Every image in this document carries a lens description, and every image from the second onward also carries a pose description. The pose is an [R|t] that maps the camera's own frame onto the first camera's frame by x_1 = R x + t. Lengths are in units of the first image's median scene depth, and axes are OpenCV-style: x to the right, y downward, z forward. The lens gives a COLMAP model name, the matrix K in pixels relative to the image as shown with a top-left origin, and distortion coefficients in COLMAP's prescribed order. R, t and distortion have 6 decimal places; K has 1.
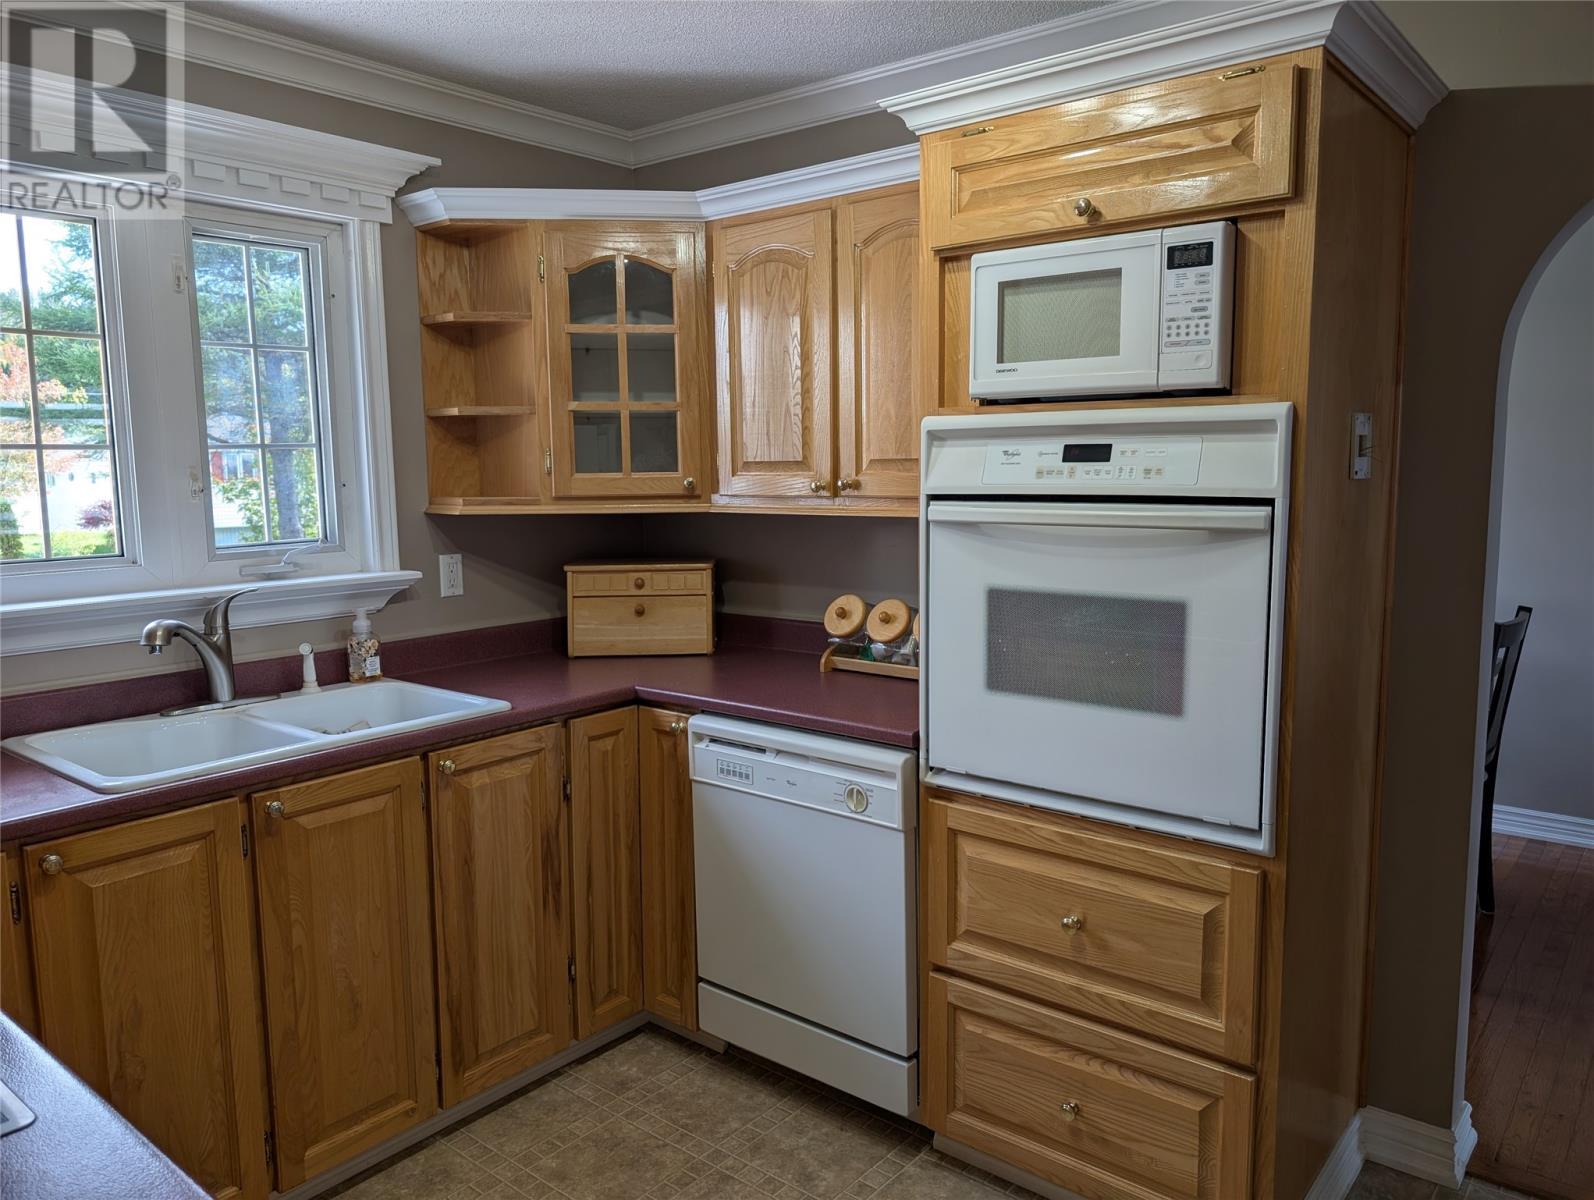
lens RADIAL K [[1142.2, 0, 795.8], [0, 1142.2, 591.4], [0, 0, 1]] dist [0.022004, -0.028321]
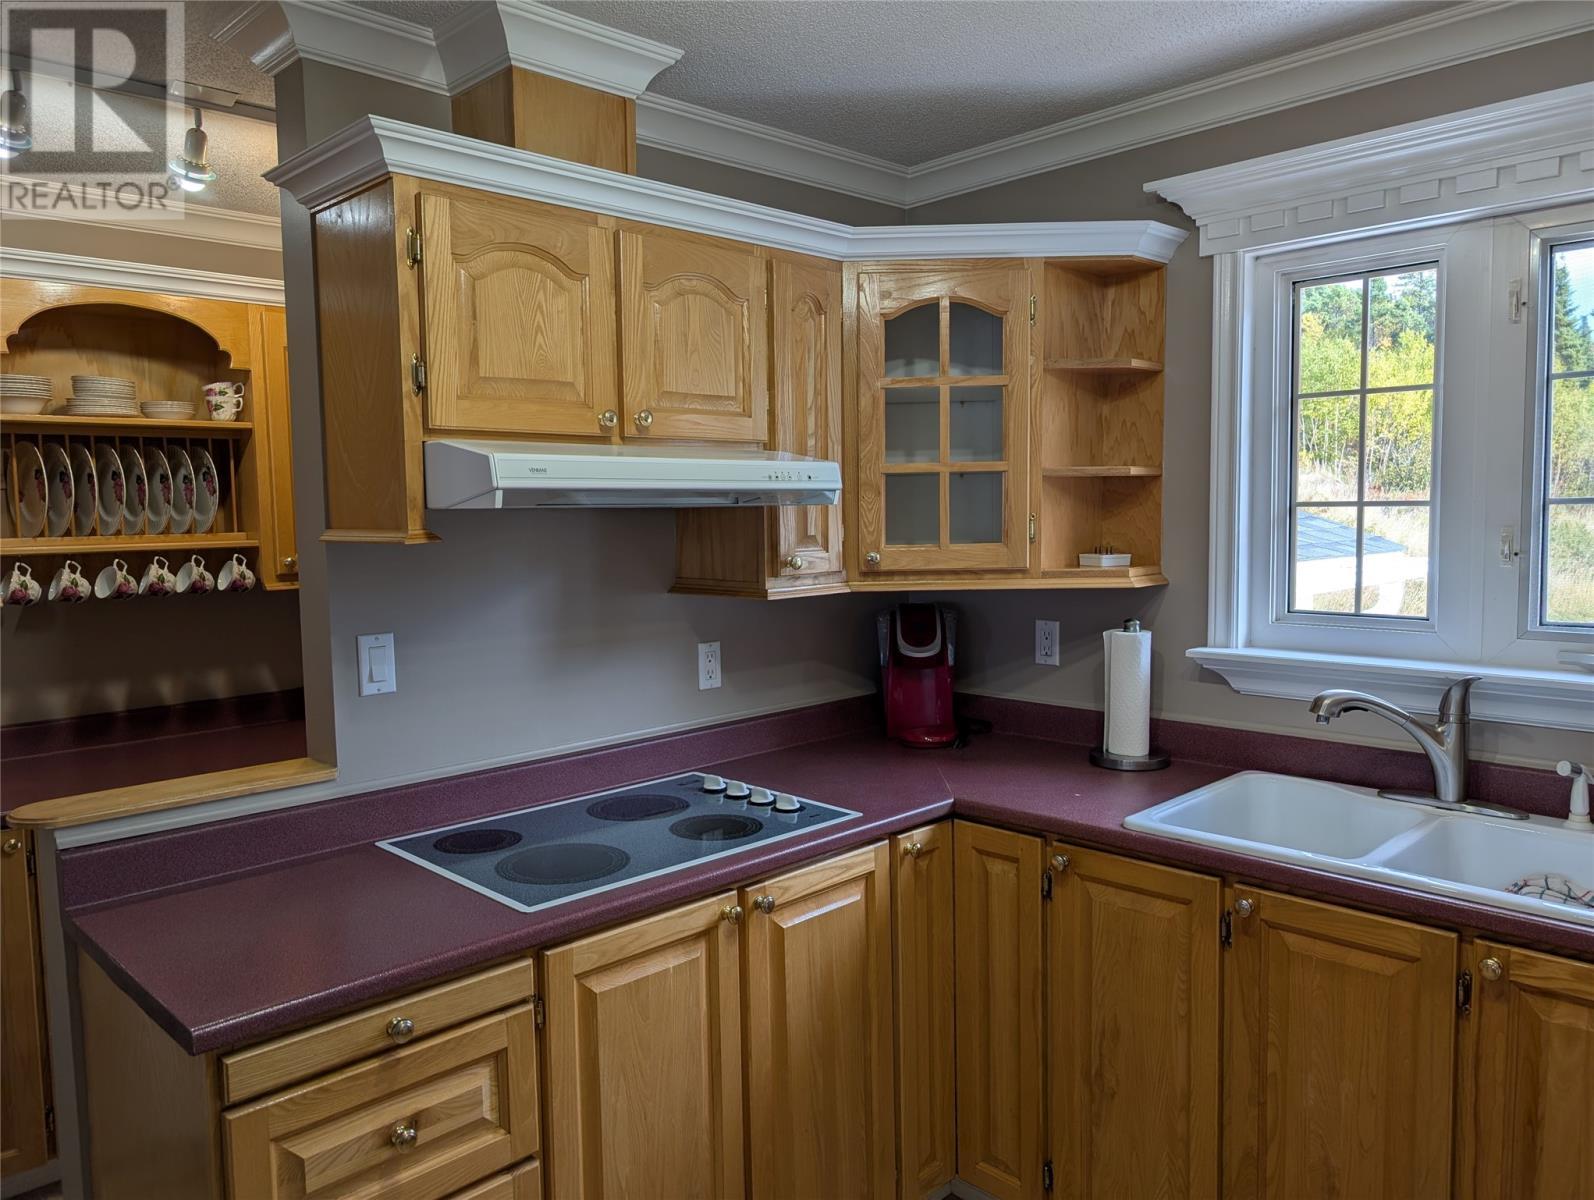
lens RADIAL K [[1142.2, 0, 832.2], [0, 1142.2, 610.0], [0, 0, 1]] dist [0.022004, -0.028321]
pose [[-0.093463, 0.100003, -0.990588, 0.355021], [-0.103041, 0.988628, 0.109527, -0.085866], [0.990276, 0.112308, -0.082096, 0.560692]]
